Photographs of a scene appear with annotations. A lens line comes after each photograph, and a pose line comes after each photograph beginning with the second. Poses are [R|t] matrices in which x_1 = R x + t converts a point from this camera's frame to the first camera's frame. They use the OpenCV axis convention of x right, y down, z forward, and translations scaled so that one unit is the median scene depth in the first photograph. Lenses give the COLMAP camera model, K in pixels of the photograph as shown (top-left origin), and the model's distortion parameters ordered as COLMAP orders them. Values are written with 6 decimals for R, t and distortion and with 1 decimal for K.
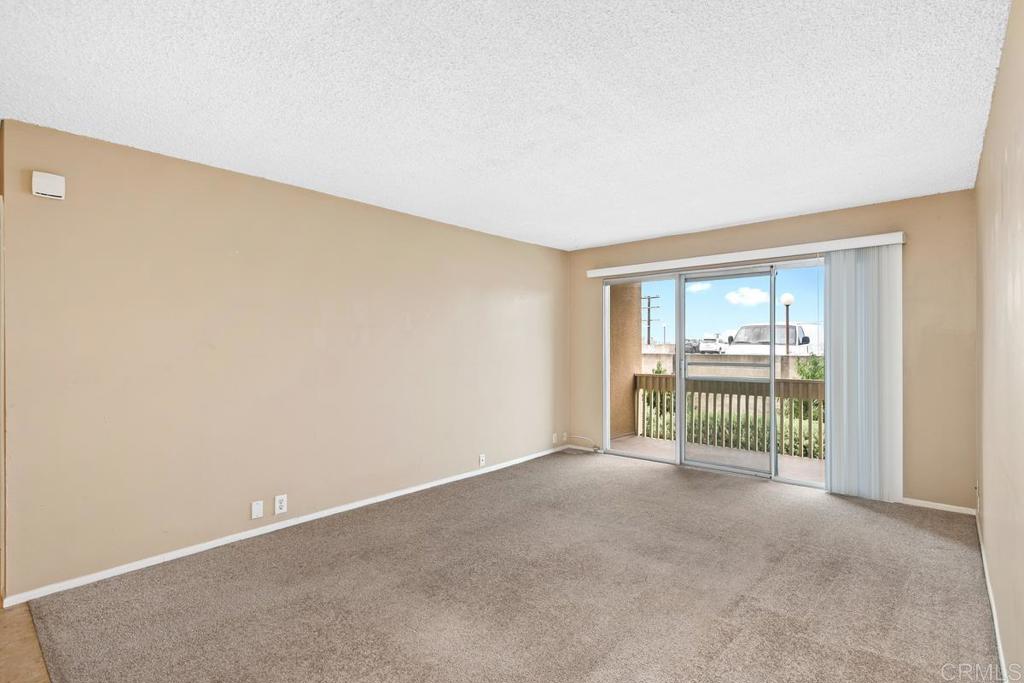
lens RADIAL K [[501.6, 0, 508.1], [0, 501.6, 339.7], [0, 0, 1]] dist [0.003646, -0.000053]
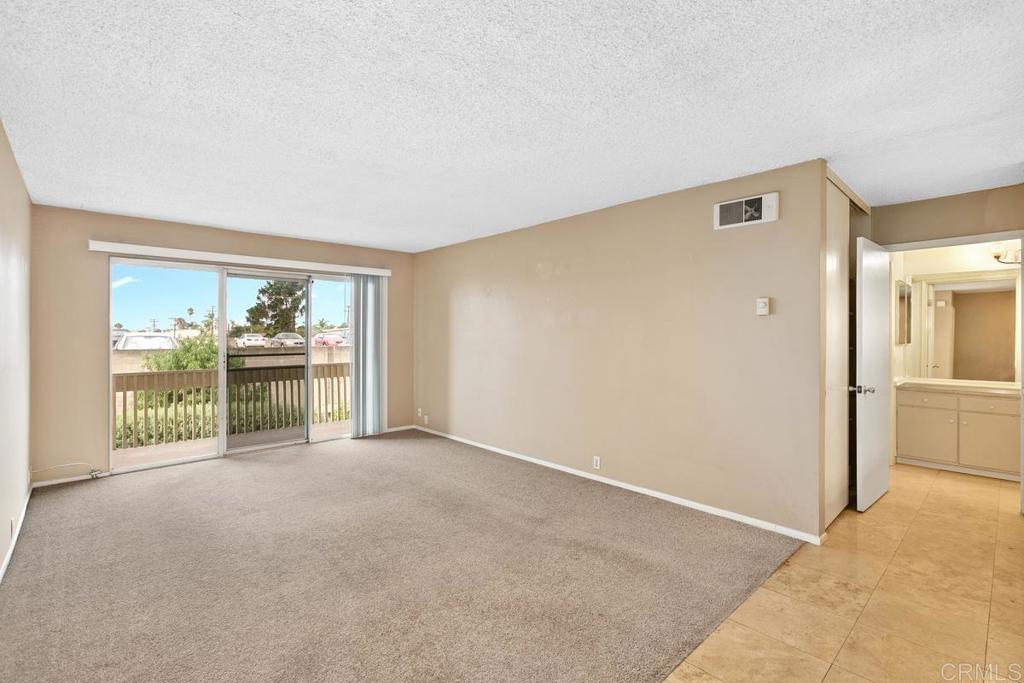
lens RADIAL K [[468.5, 0, 510.4], [0, 468.5, 339.7], [0, 0, 1]] dist [0.001228, 0.000768]
pose [[0.099637, -0.009690, 0.994977, -0.538898], [-0.009650, 0.999896, 0.010705, -0.002767], [-0.994977, -0.010668, 0.099533, 0.334539]]
